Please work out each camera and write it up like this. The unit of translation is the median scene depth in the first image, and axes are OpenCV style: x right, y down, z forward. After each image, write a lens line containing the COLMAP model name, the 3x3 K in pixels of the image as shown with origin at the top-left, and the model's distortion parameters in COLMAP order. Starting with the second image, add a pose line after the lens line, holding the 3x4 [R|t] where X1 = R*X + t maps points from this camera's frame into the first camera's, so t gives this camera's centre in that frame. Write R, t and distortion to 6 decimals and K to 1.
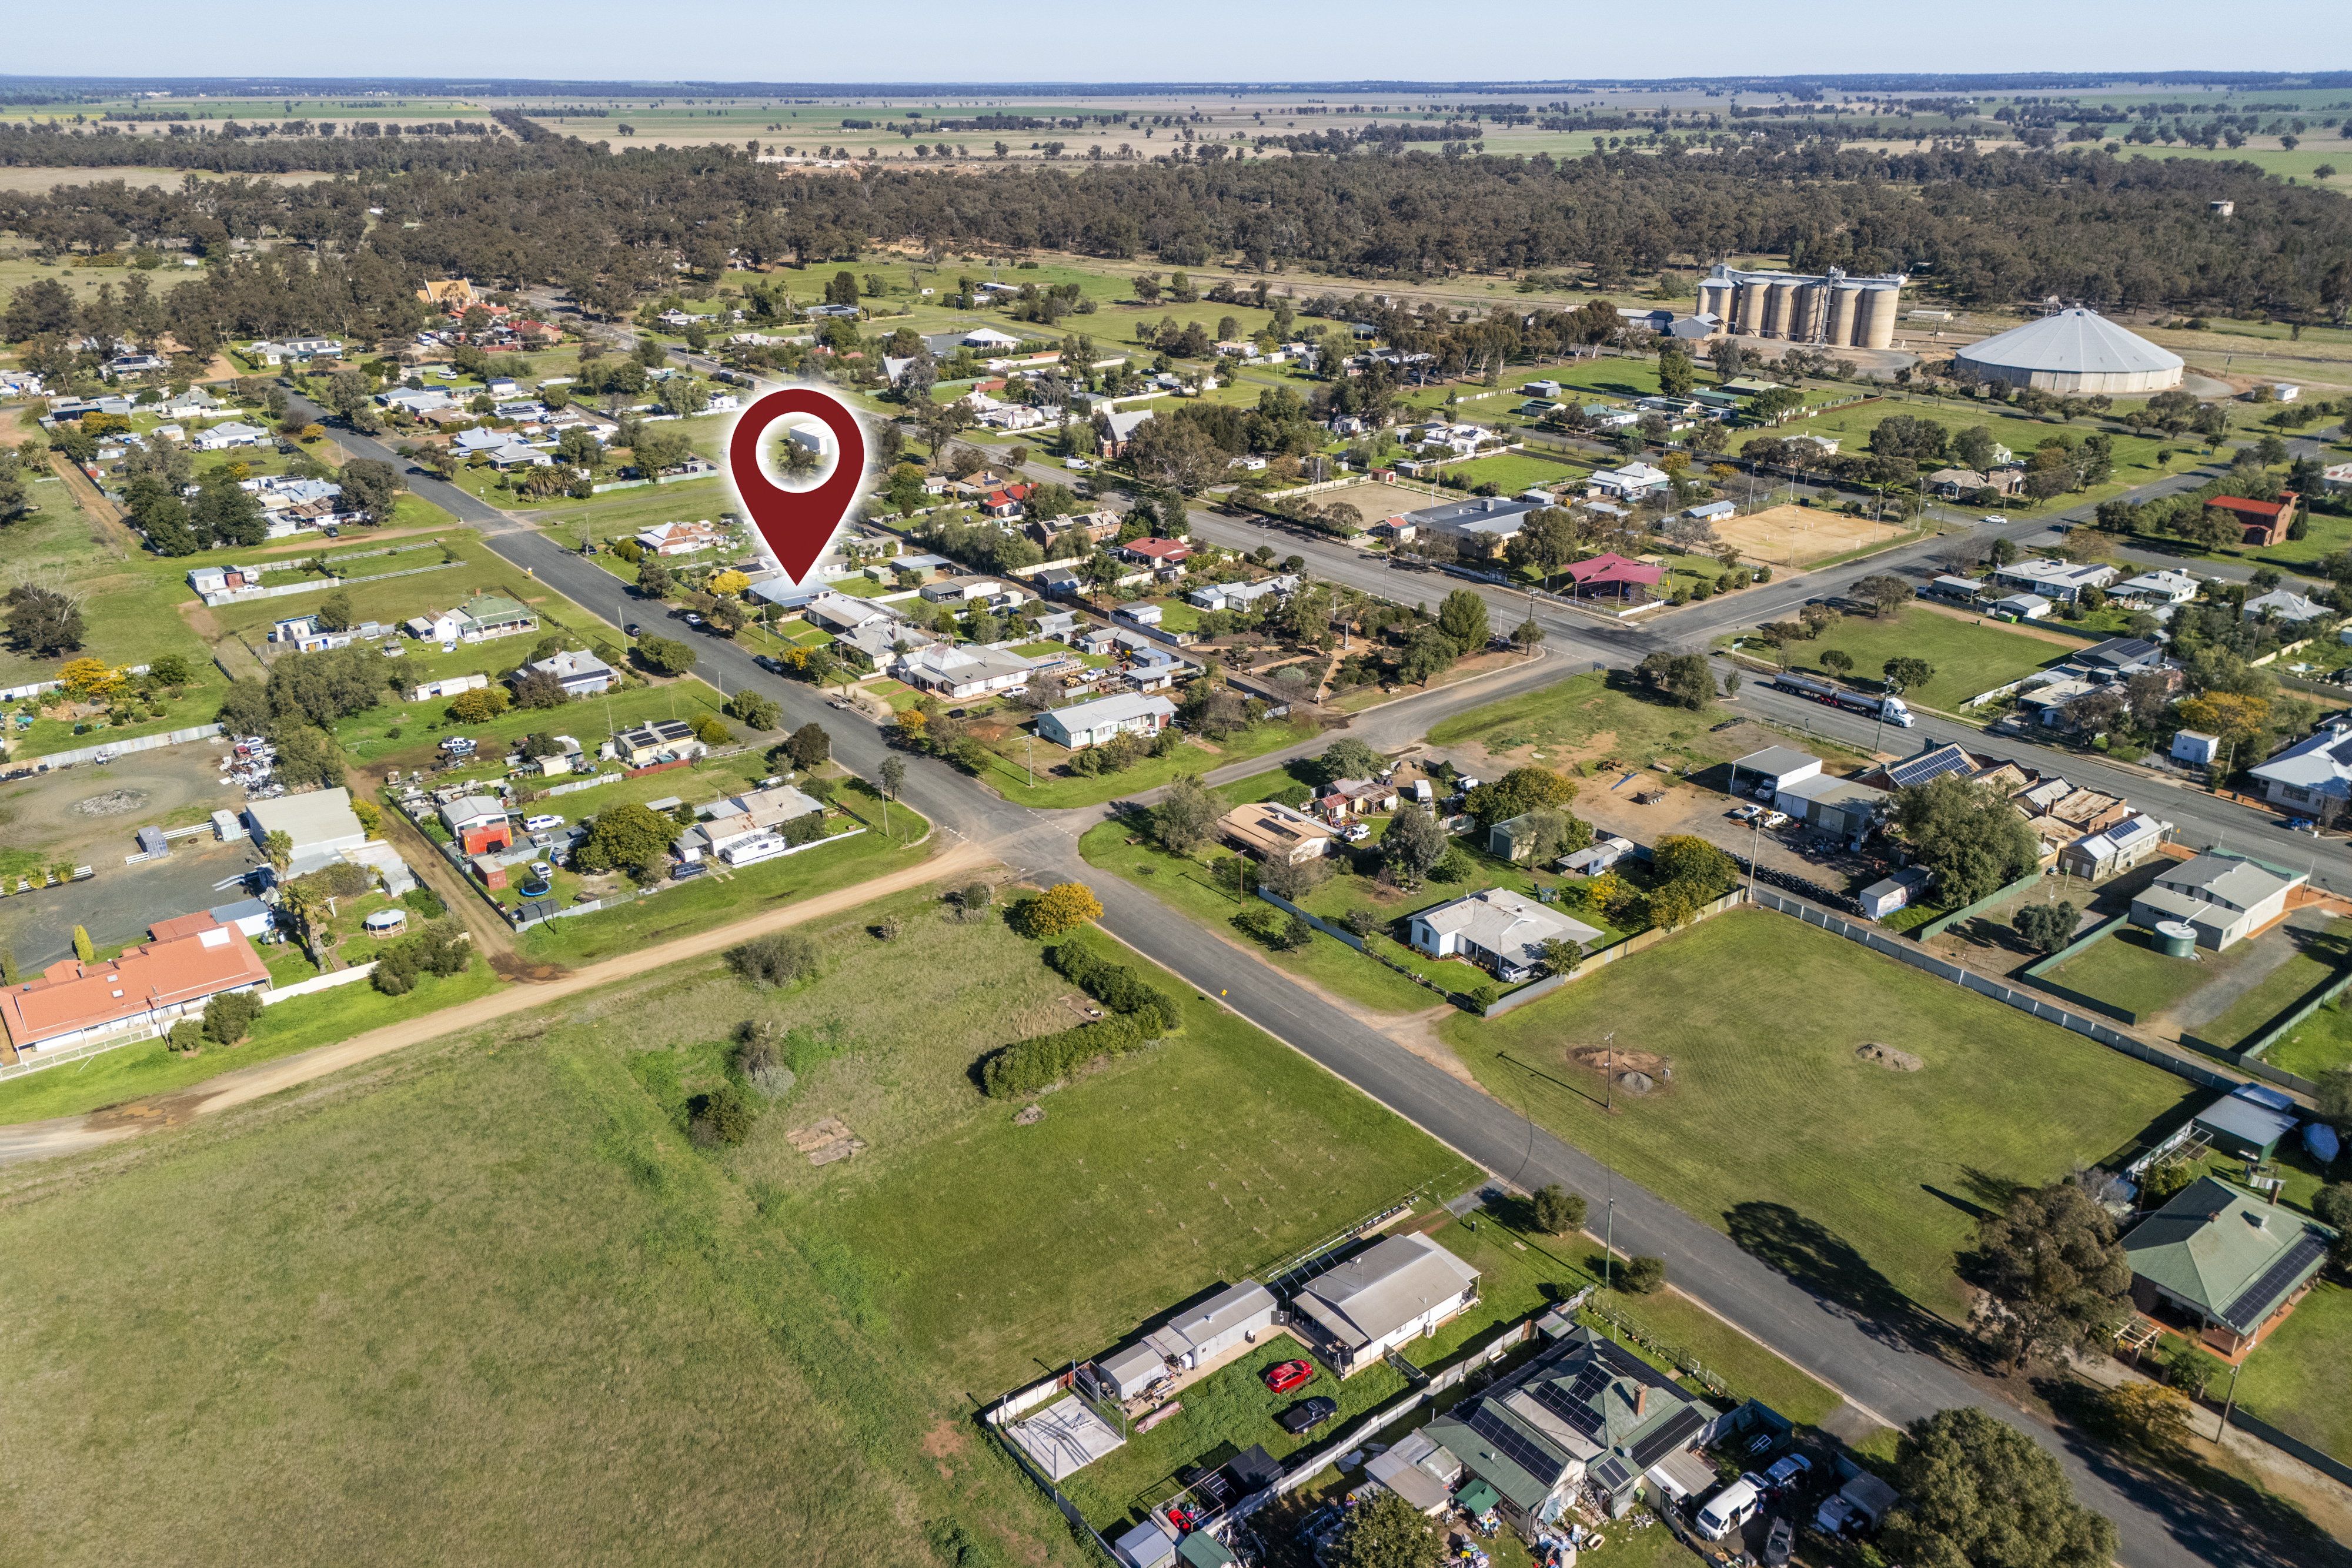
lens RADIAL K [[1715.8, 0, 1148.9], [0, 1715.8, 783.7], [0, 0, 1]] dist [0.101108, -0.091006]
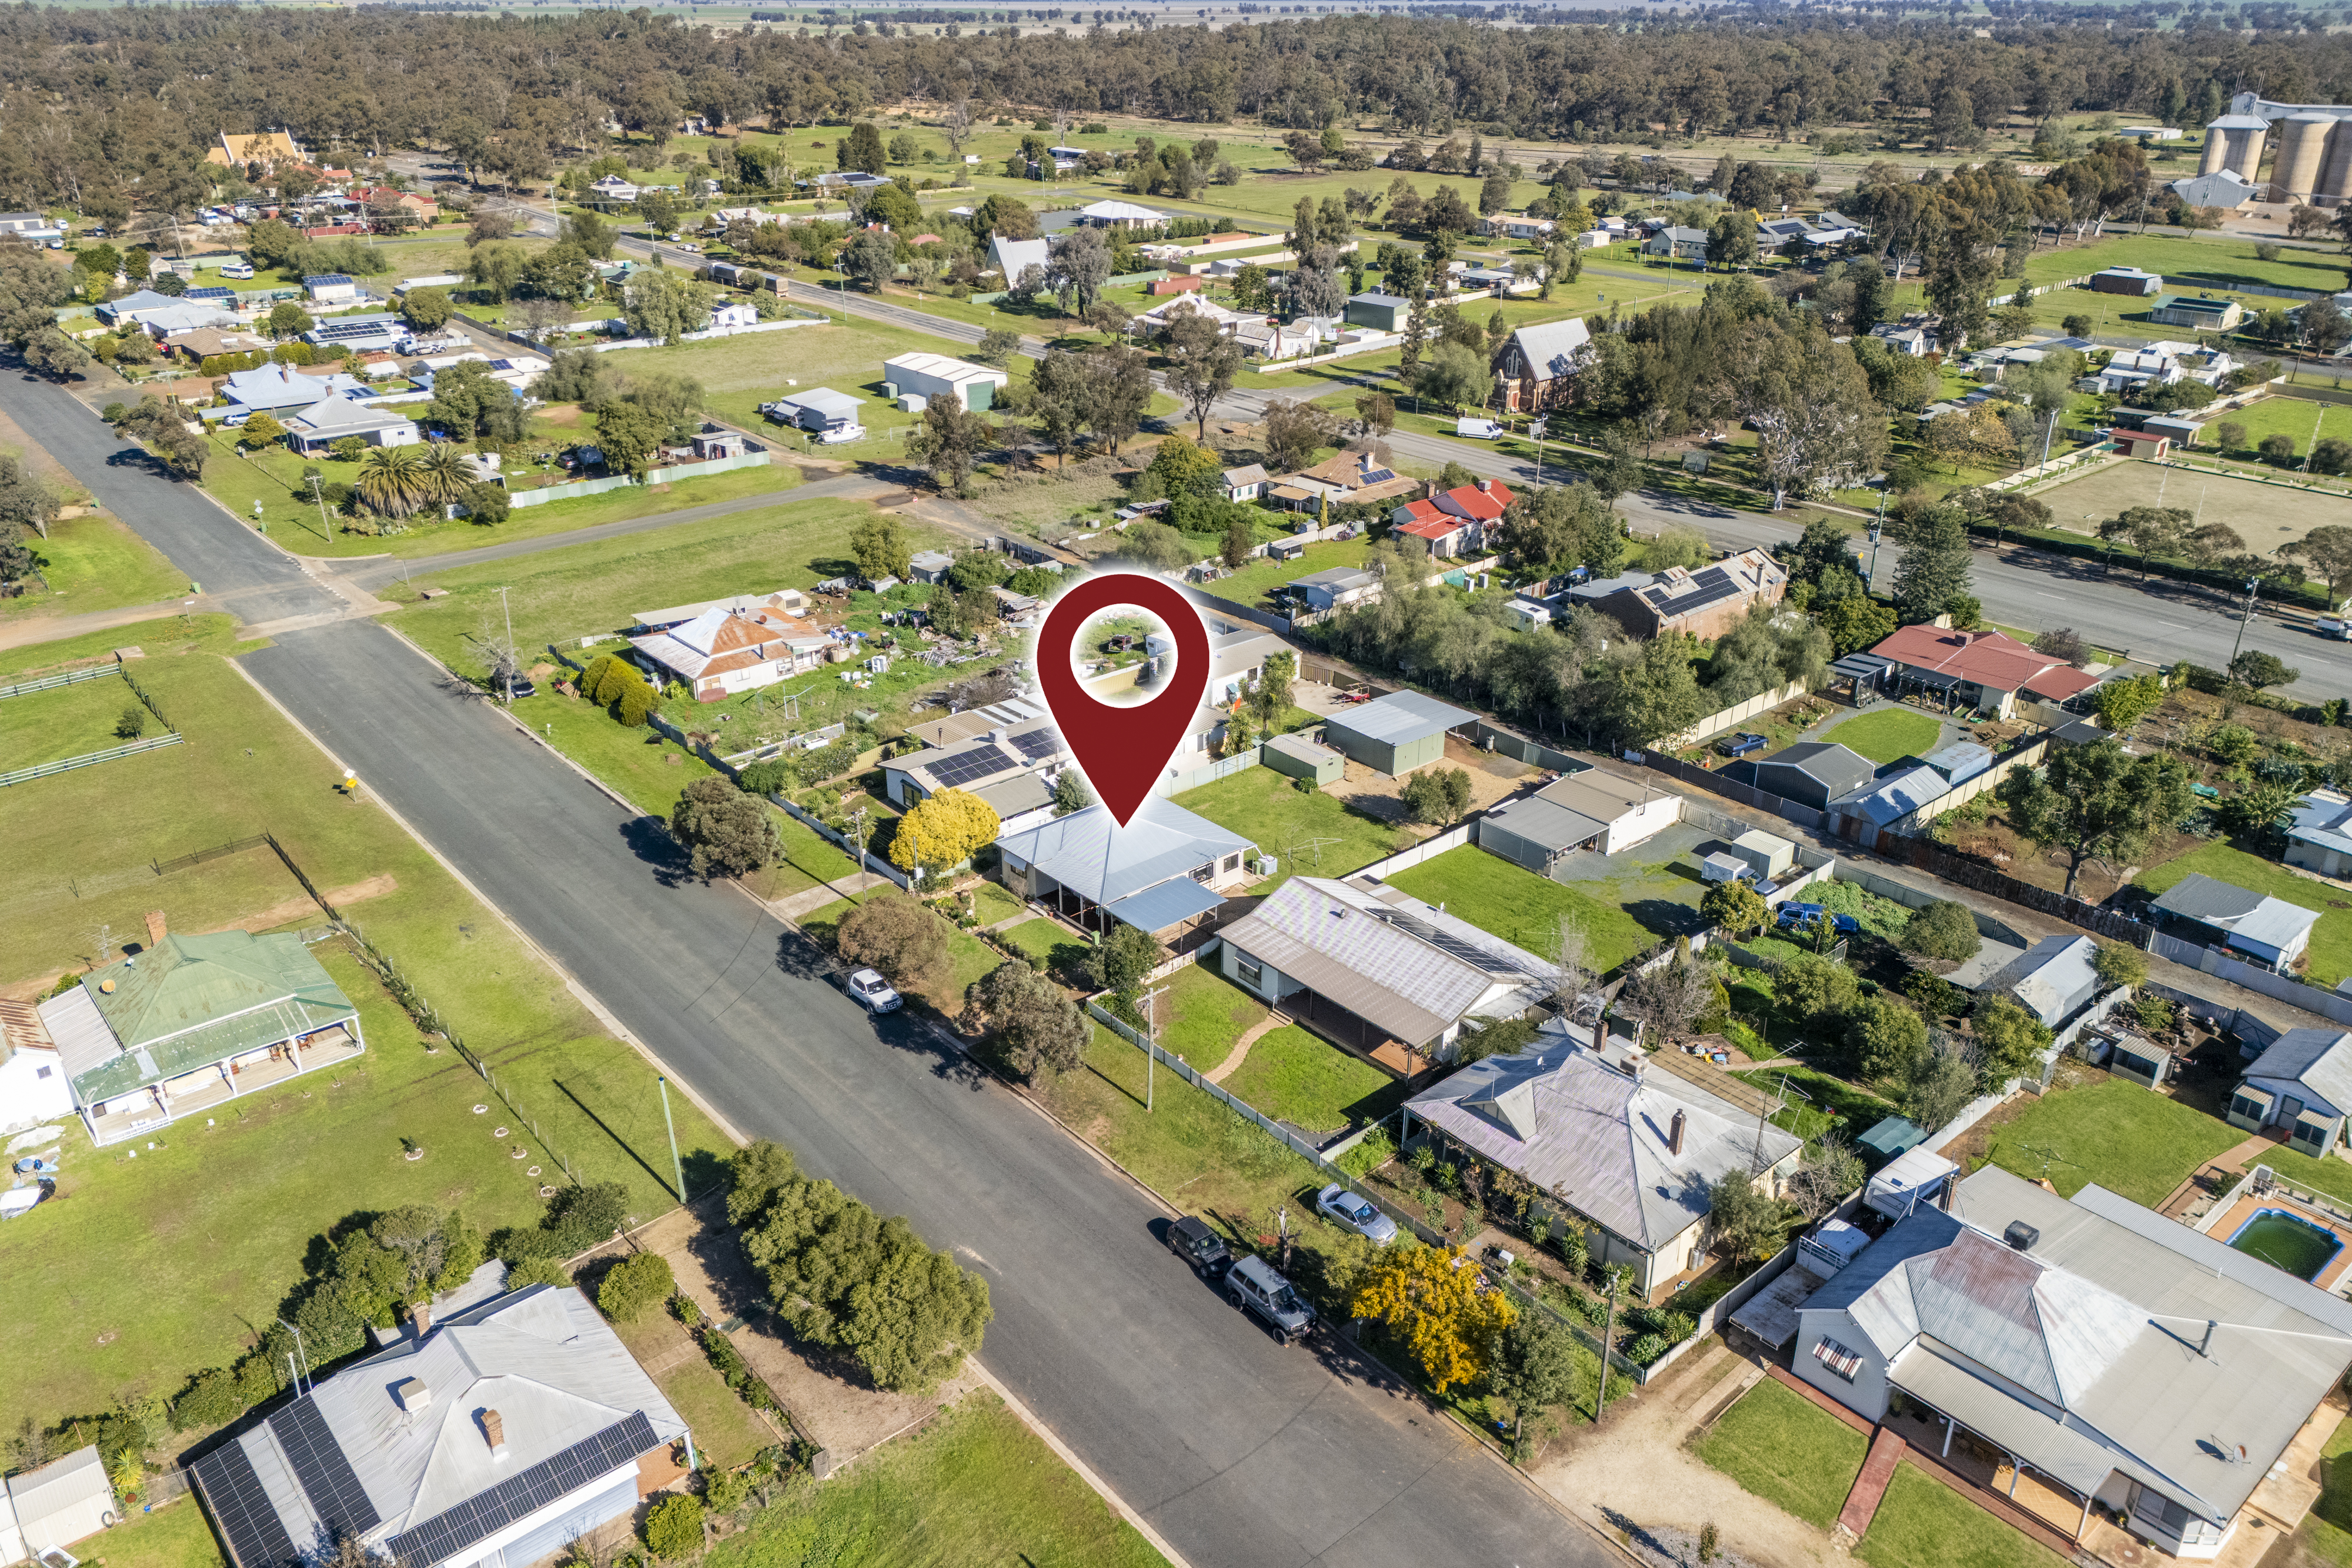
lens RADIAL K [[1715.8, 0, 1148.9], [0, 1715.8, 783.7], [0, 0, 1]] dist [0.101108, -0.091006]
pose [[0.998640, -0.018184, 0.048855, -0.146601], [0.016218, 0.999055, 0.040334, -0.092673], [-0.049542, -0.039487, 0.997991, 0.442927]]
